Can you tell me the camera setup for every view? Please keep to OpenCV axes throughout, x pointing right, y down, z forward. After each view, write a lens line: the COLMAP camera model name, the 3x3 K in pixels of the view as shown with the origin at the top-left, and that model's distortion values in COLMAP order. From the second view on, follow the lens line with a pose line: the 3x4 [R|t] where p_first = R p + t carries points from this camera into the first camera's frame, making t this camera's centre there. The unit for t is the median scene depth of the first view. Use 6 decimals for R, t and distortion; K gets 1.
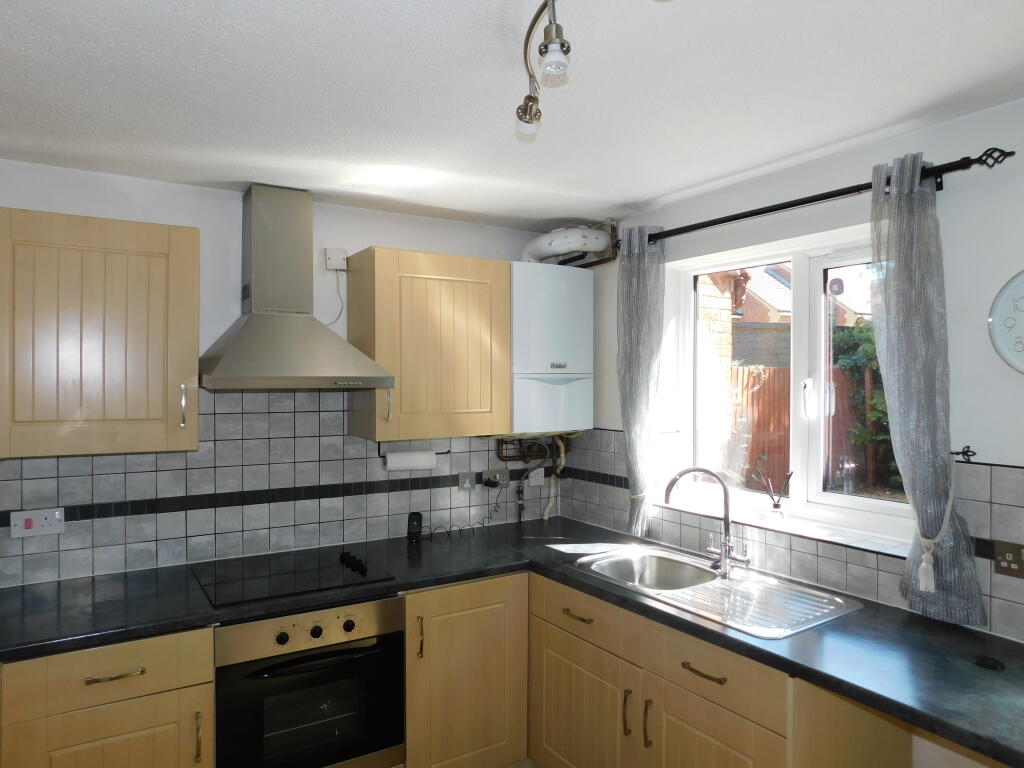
lens RADIAL K [[689.3, 0, 512.9], [0, 689.3, 384.0], [0, 0, 1]] dist [-0.012726, -0.001595]
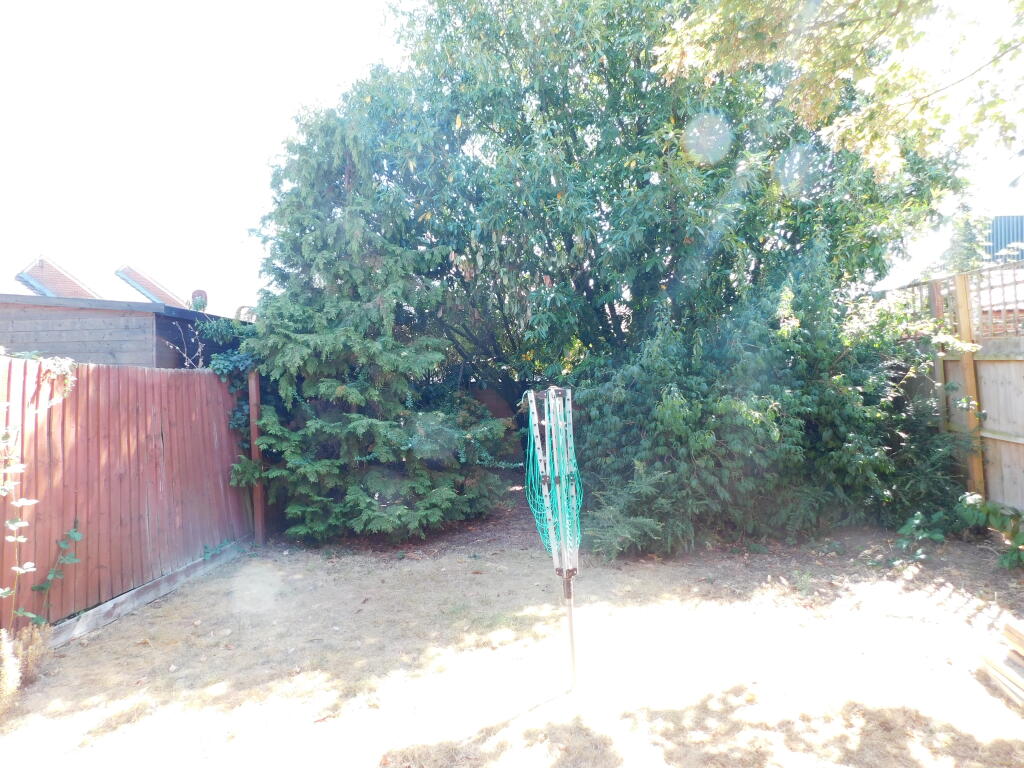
lens RADIAL K [[689.3, 0, 513.4], [0, 689.3, 388.5], [0, 0, 1]] dist [-0.012726, -0.001595]
pose [[0.645396, 0.002969, 0.763843, 0.156514], [0.015348, 0.999740, -0.016854, 0.007553], [-0.763694, 0.022601, 0.645182, 0.353224]]
